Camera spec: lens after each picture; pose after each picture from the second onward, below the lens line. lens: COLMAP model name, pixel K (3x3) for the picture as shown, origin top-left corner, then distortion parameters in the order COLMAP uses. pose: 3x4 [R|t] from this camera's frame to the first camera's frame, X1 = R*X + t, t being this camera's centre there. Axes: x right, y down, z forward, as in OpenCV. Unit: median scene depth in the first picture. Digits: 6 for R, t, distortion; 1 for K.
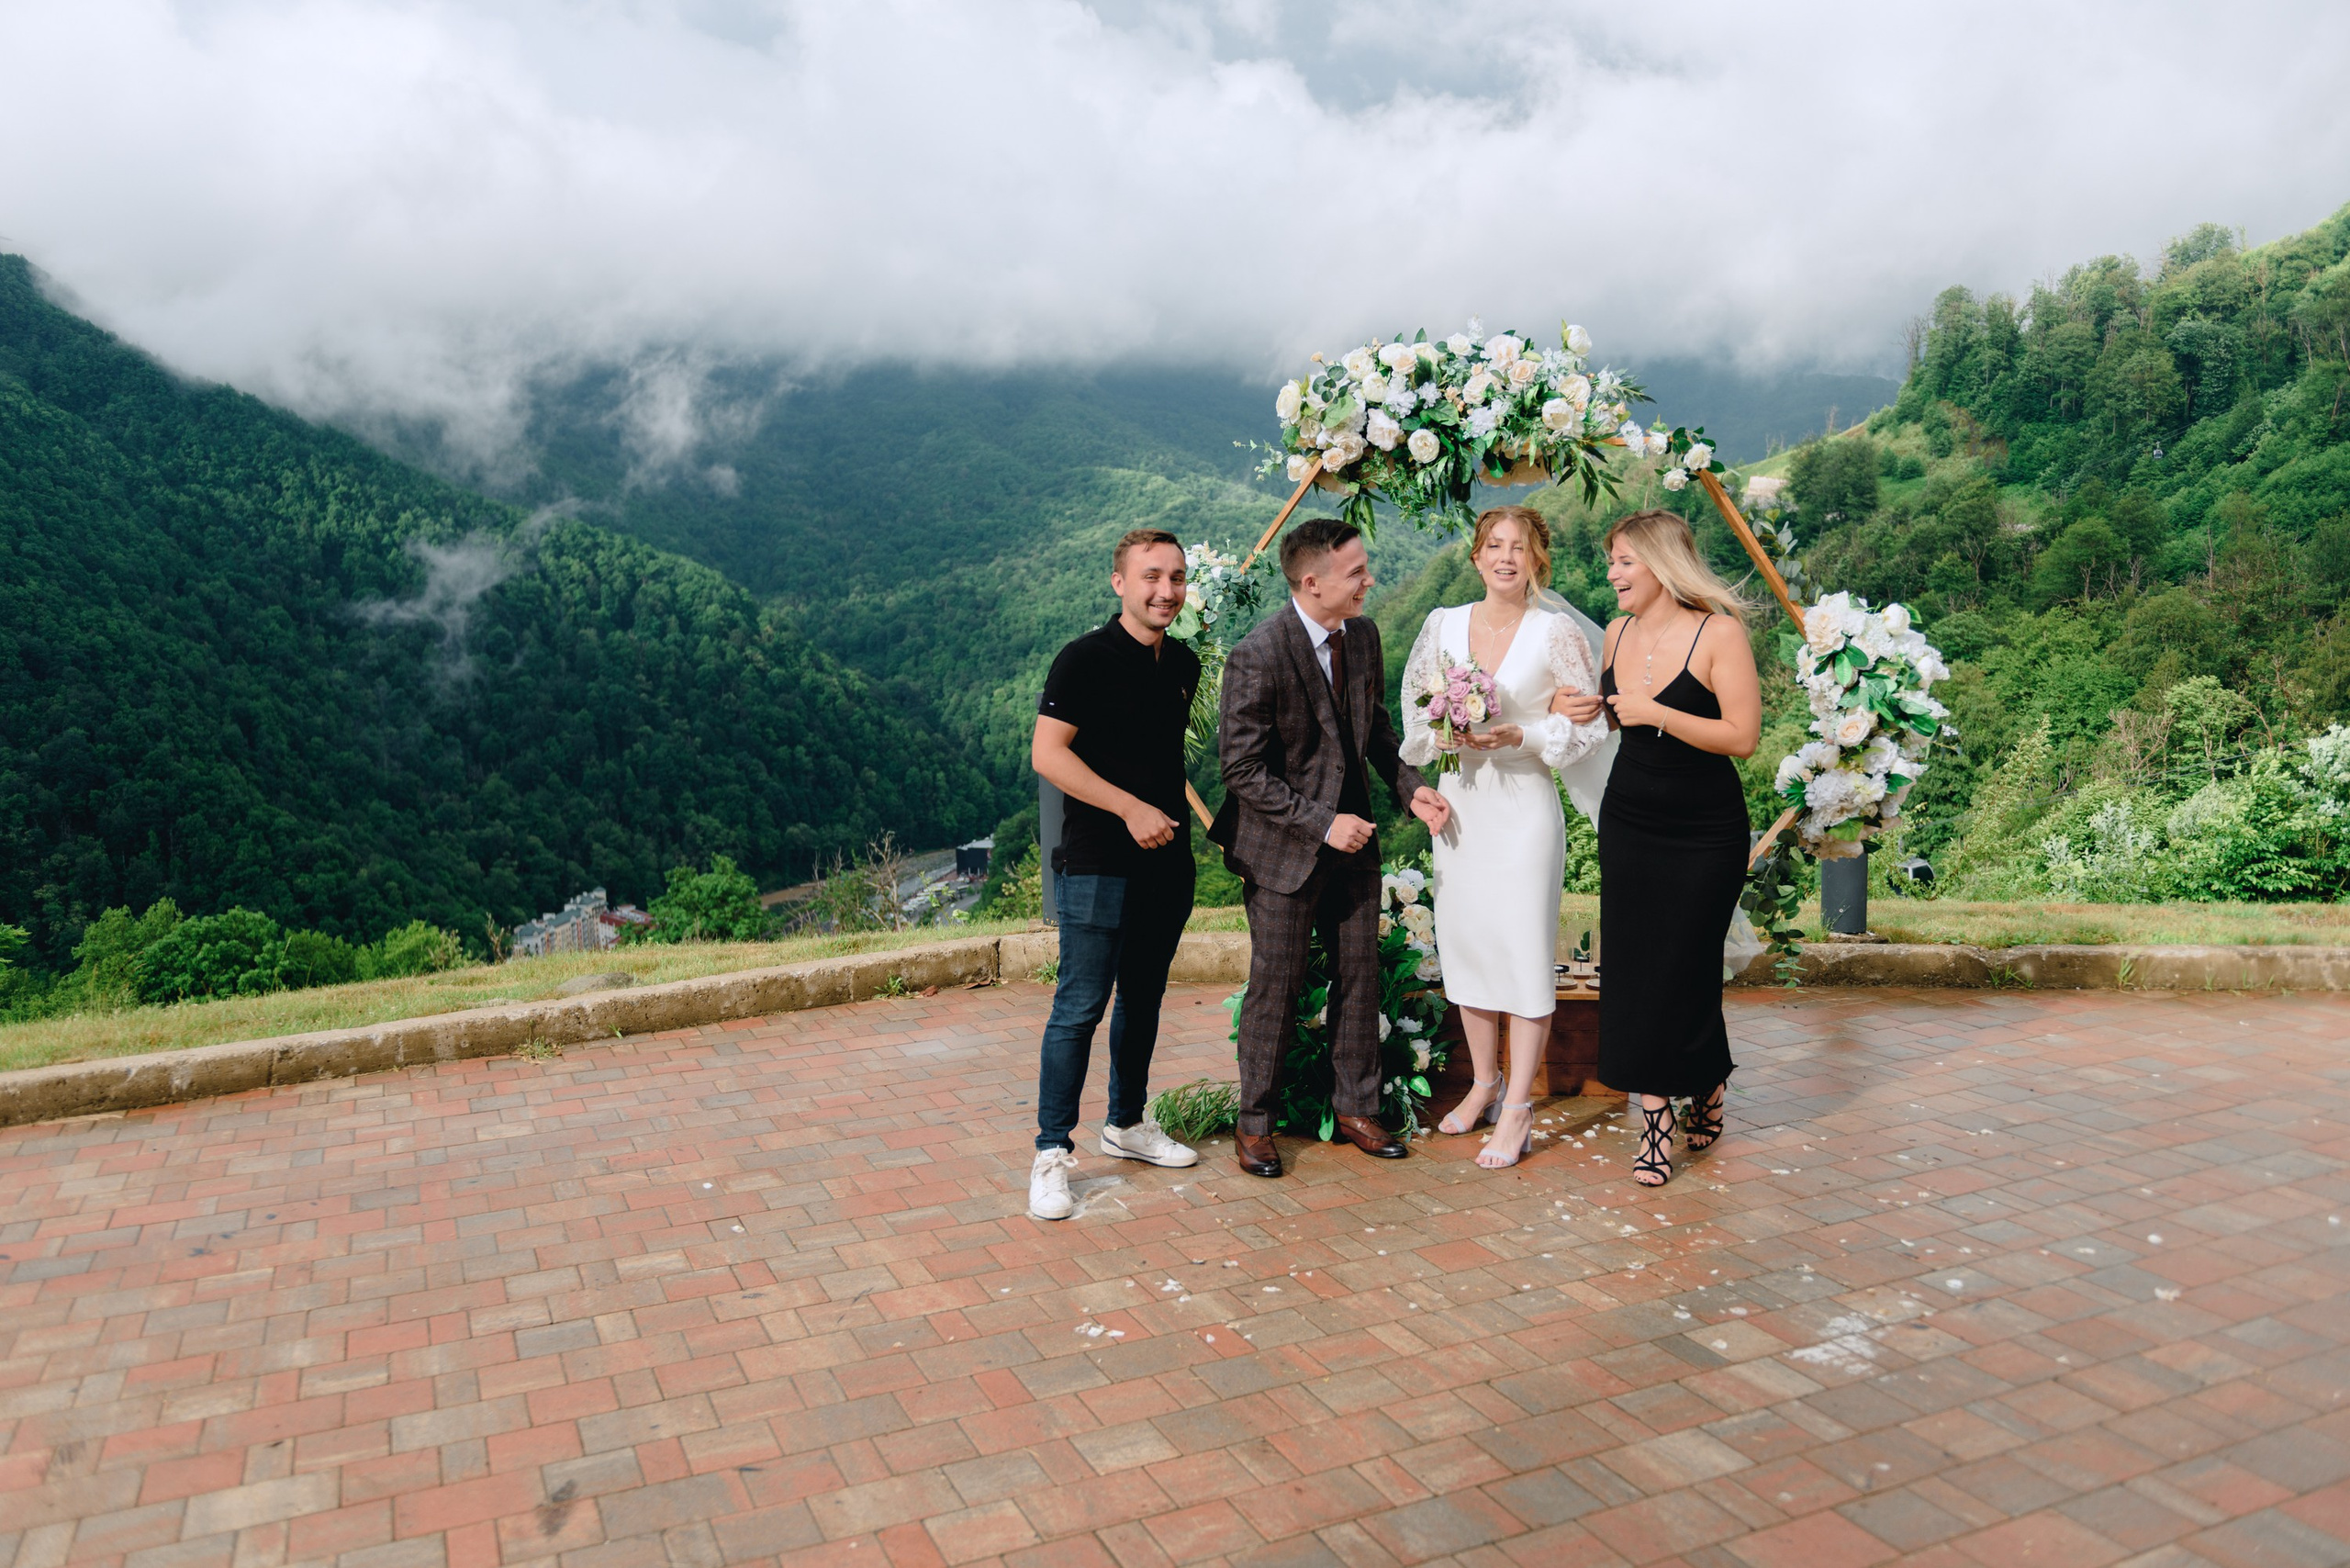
lens RADIAL K [[1725.8, 0, 1173.0], [0, 1725.8, 781.4], [0, 0, 1]] dist [-0.001033, -0.007524]
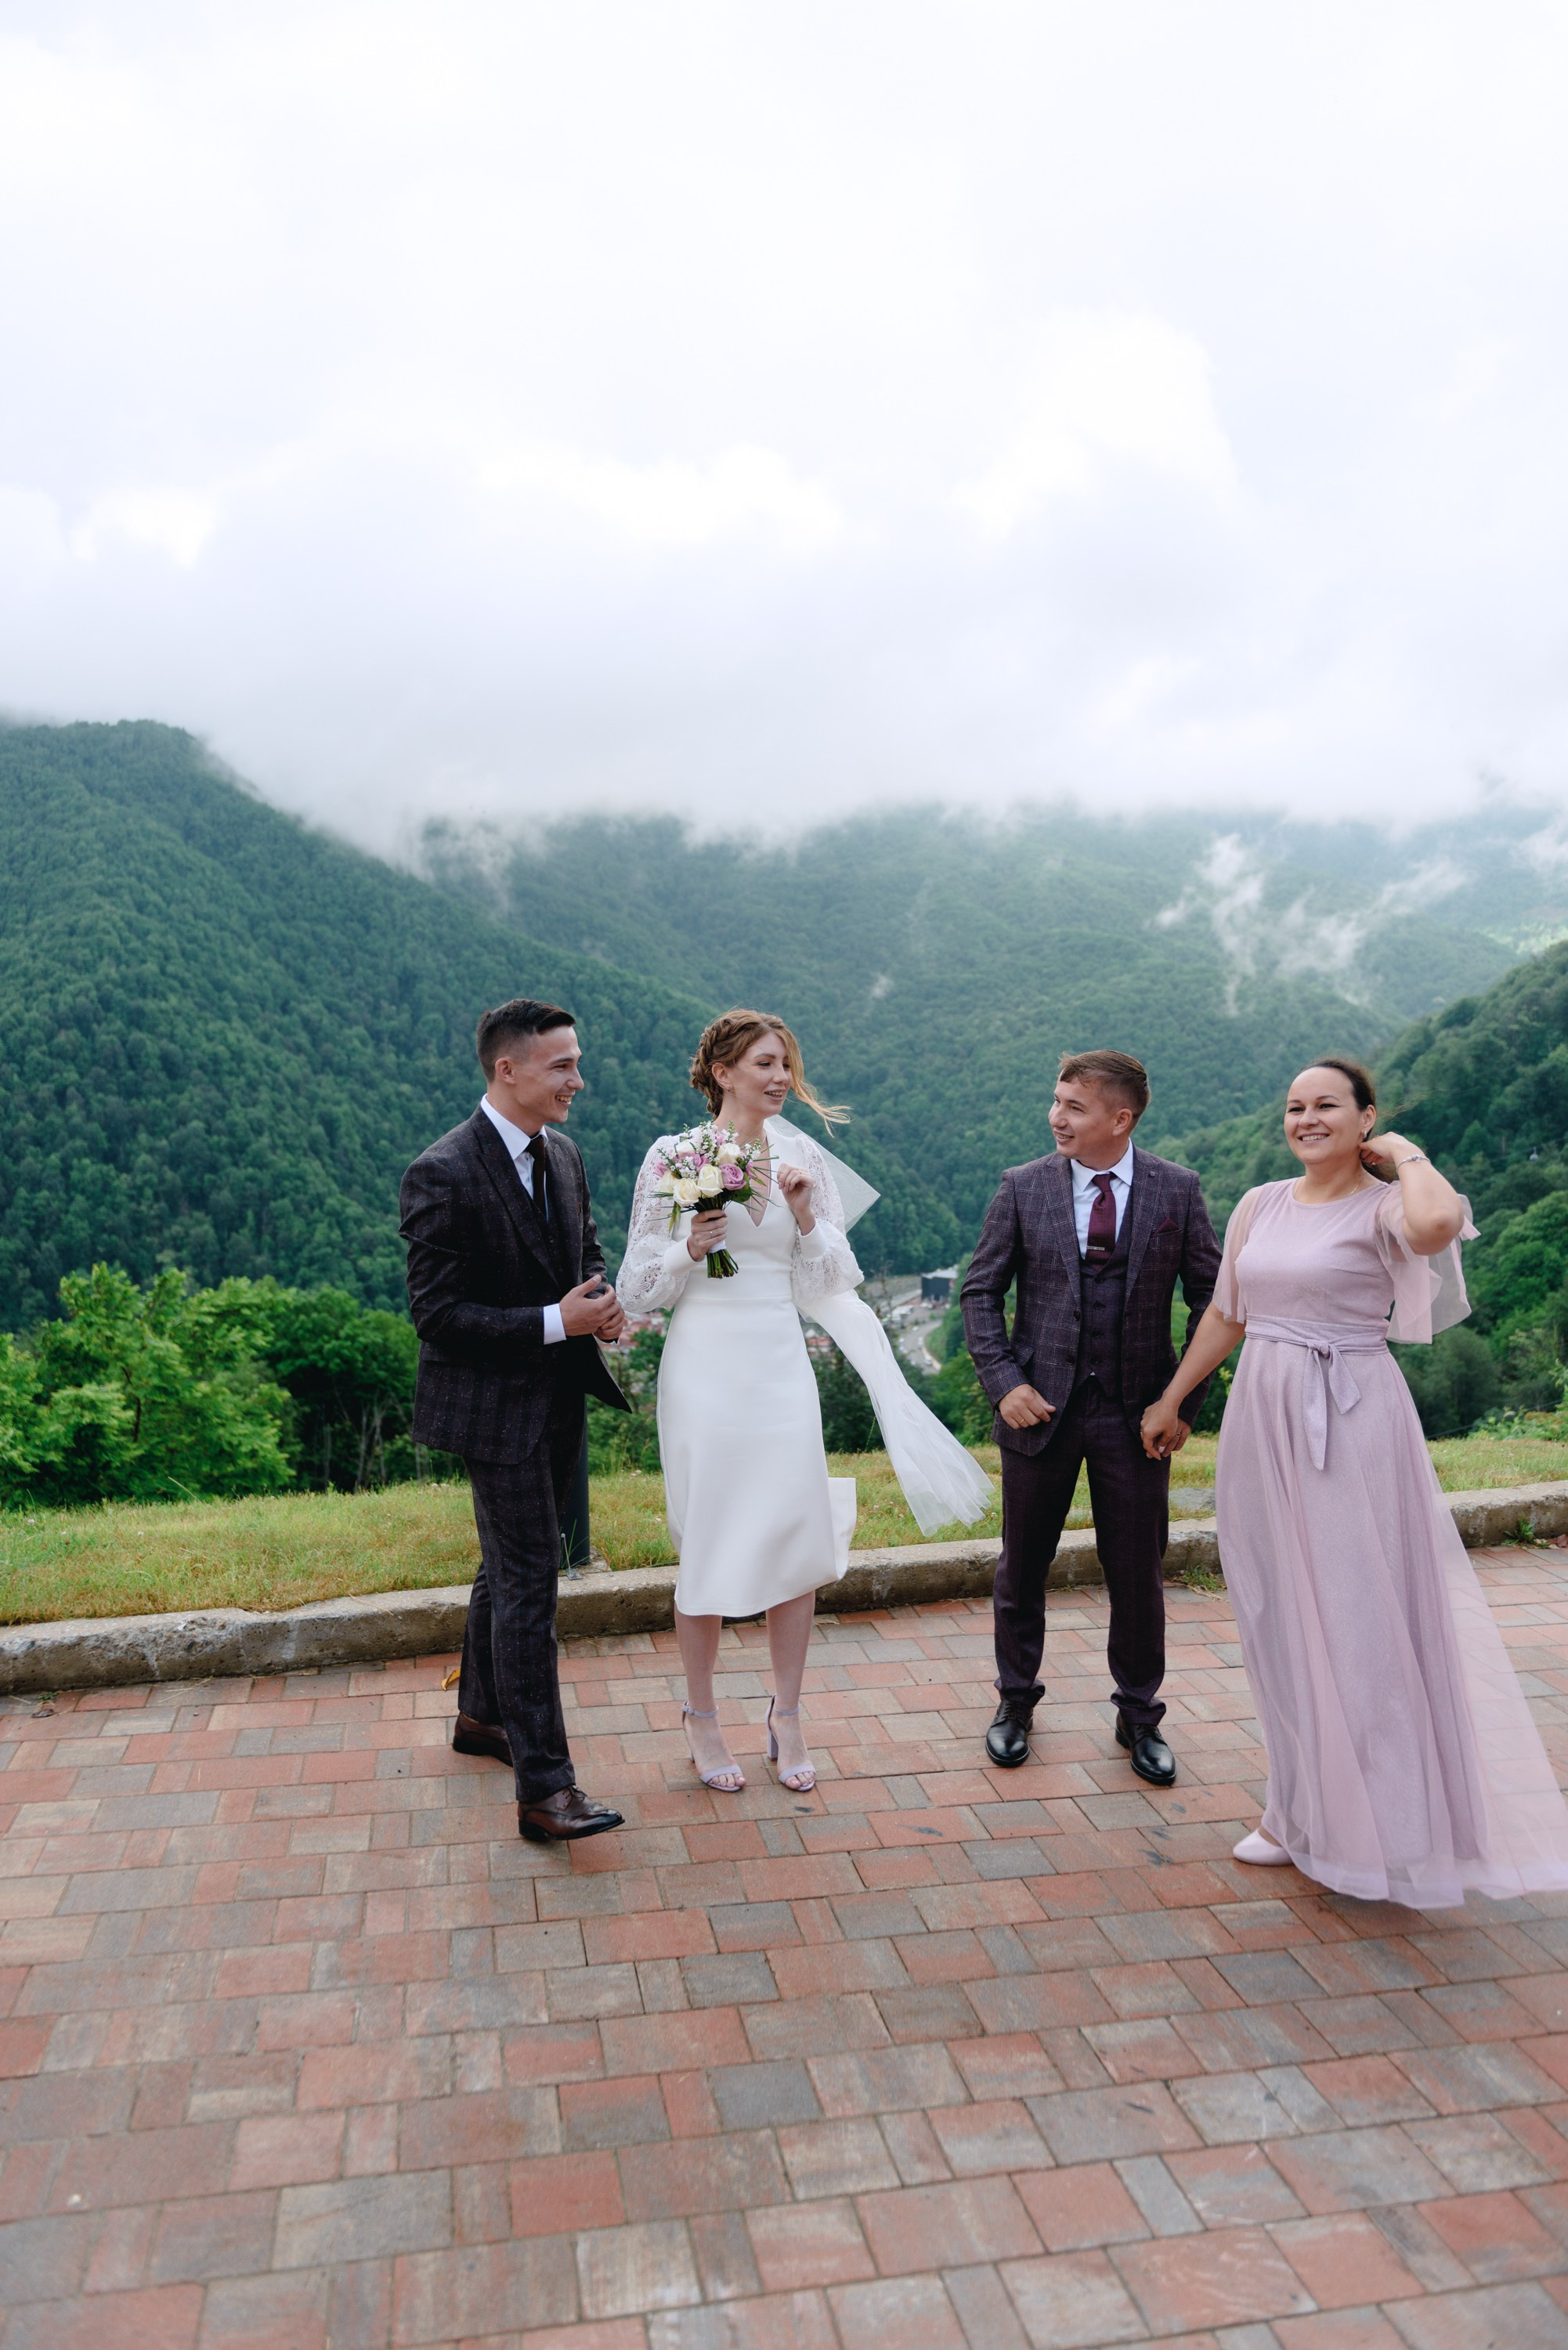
lens RADIAL K [[1599.1, 0, 784.0], [0, 1599.1, 1175.0], [0, 0, 1]] dist [0.012587, -0.010422]
pose [[0.975496, 0.060802, -0.211448, -0.387623], [-0.066219, 0.997631, -0.018624, -0.025501], [0.209814, 0.032169, 0.977212, 0.109612]]
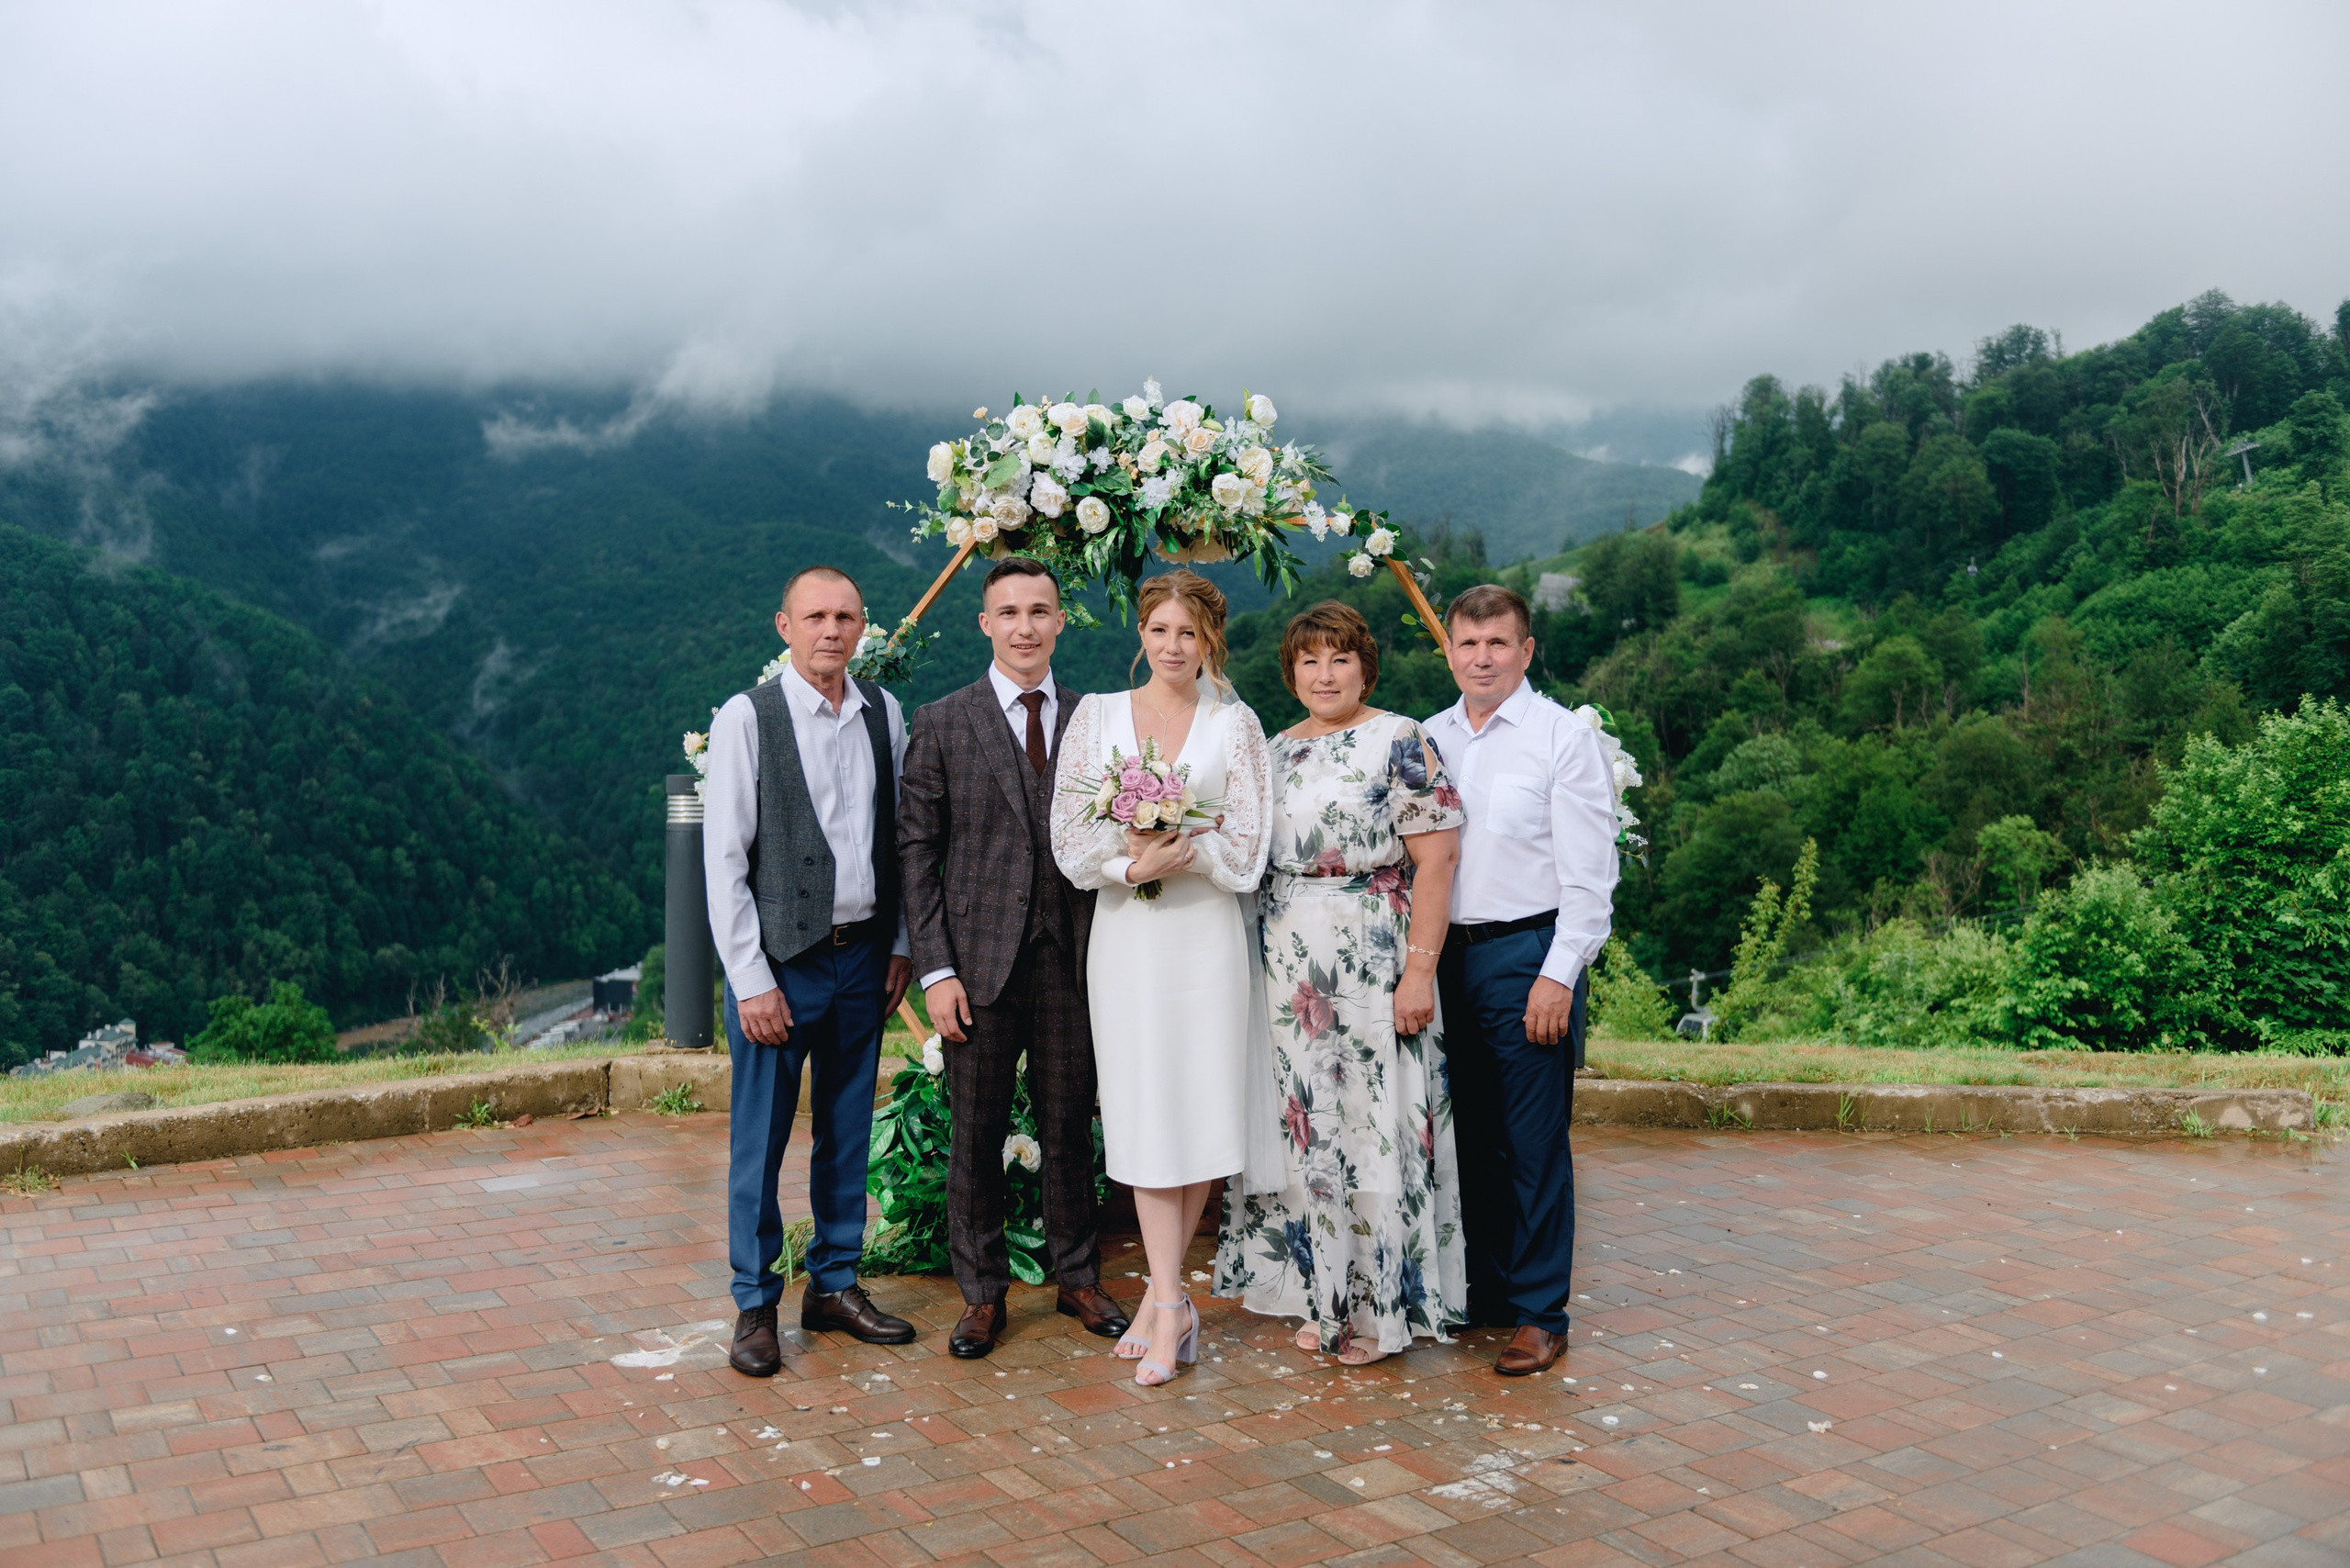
lens RADIAL K [[2059.0, 0, 1169.1], [0, 2059.0, 776.9], [0, 0, 1]] dist [-0.013436, -0.015301]
pose [[0.989039, 0.034637, 0.143531, 0.023617], [-0.025437, 0.997532, -0.065442, 0.011513], [-0.145444, 0.061074, 0.987480, -0.057480]]
